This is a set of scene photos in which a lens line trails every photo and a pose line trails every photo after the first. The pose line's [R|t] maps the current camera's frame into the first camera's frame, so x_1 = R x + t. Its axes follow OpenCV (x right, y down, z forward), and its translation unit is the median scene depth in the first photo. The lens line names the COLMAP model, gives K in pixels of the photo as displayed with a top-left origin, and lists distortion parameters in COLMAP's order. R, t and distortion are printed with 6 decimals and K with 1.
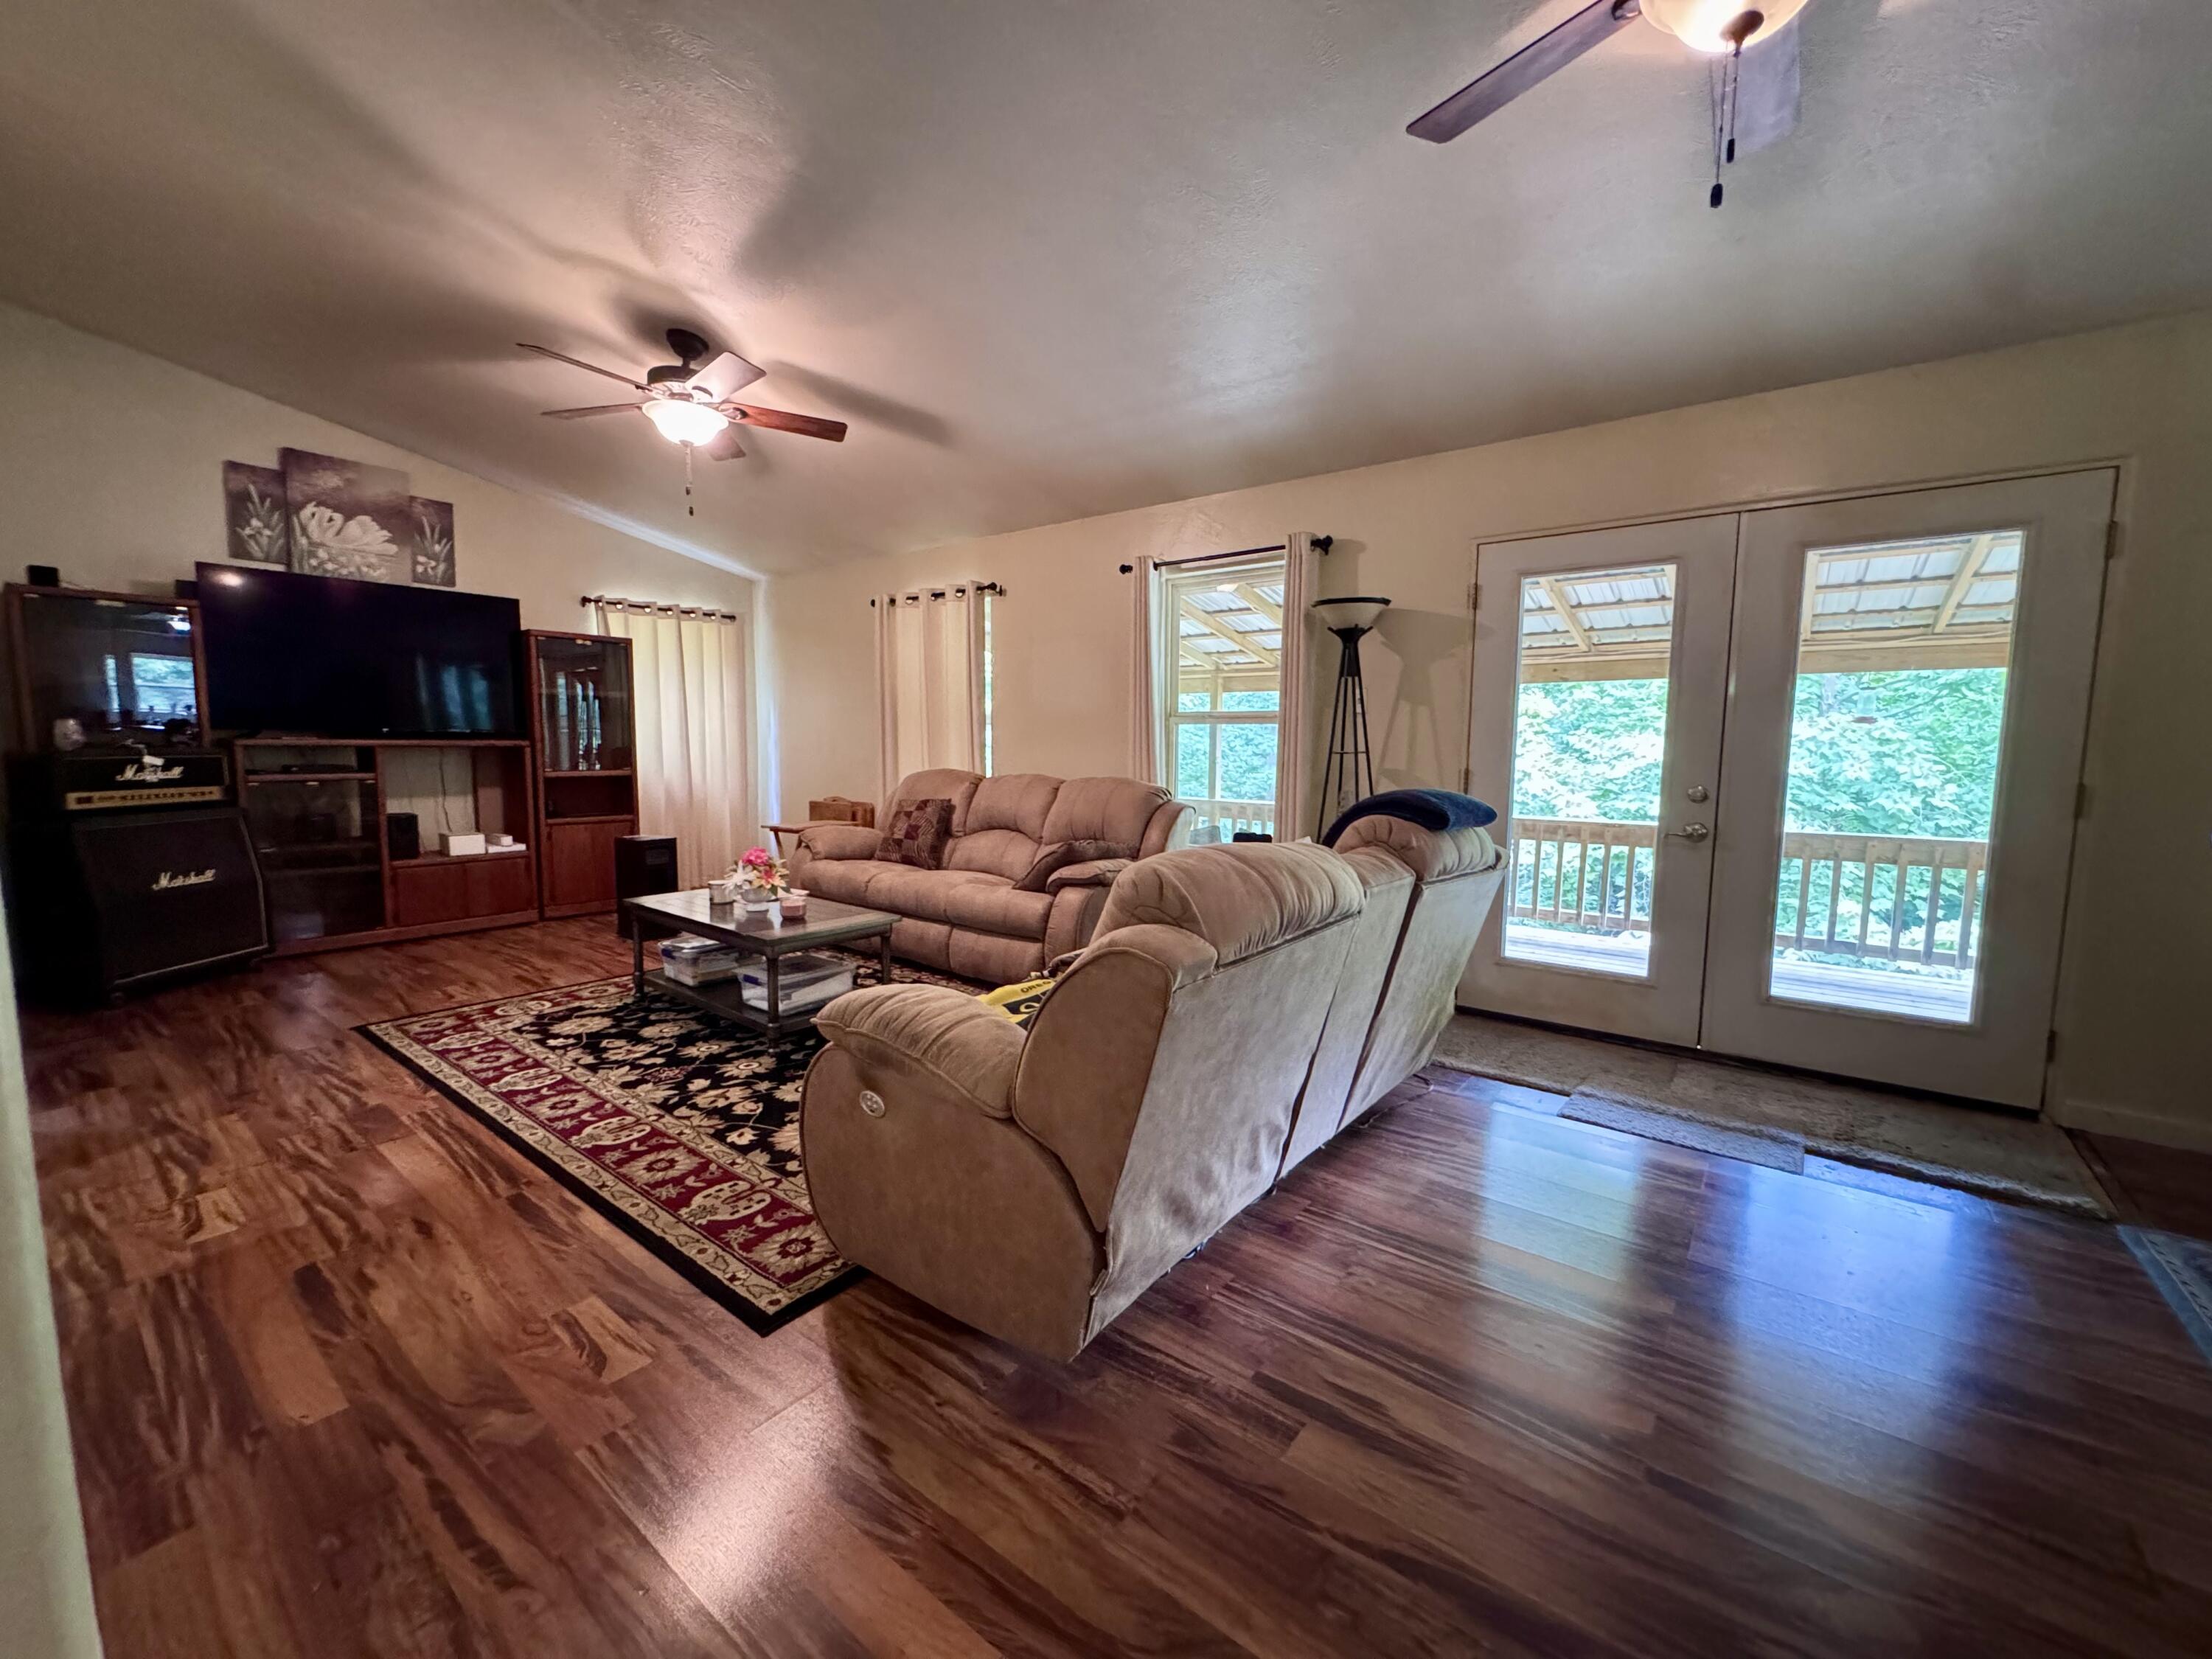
lens RADIAL K [[883.3, 0, 1104.2], [0, 883.3, 835.1], [0, 0, 1]] dist [-0.003512, 0.000551]
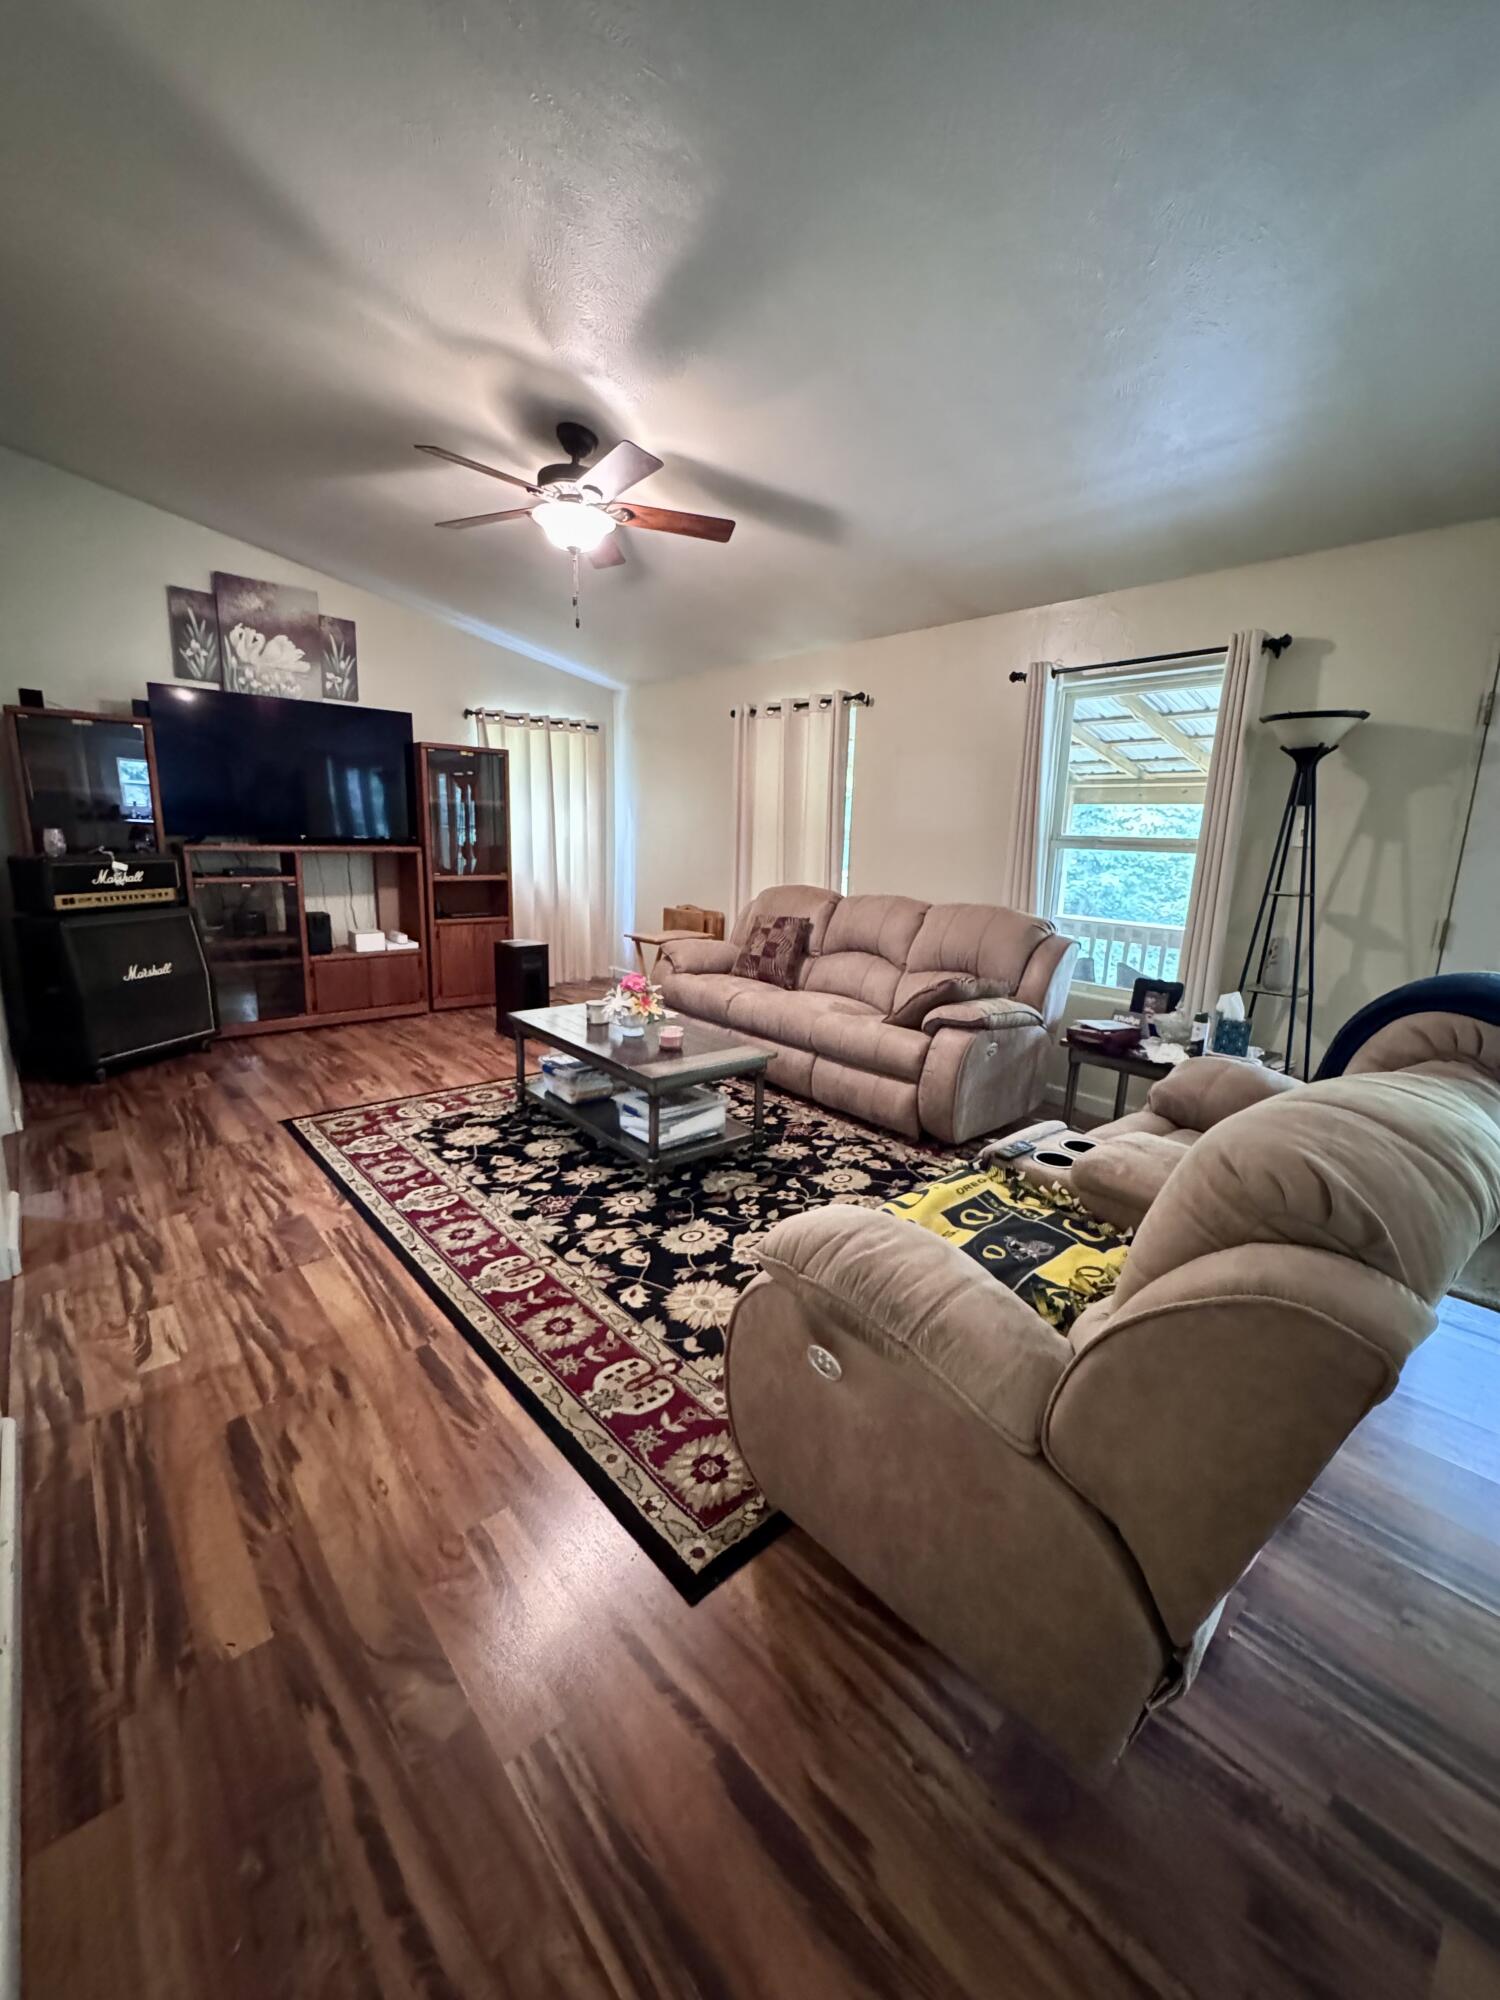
lens RADIAL K [[798.7, 0, 750.0], [0, 798.7, 1000.0], [0, 0, 1]] dist [-0.003512, 0.000551]
pose [[0.983060, 0.055889, -0.174557, -0.104725], [-0.038494, 0.994091, 0.101500, -0.051522], [0.179198, -0.093061, 0.979402, 0.136093]]
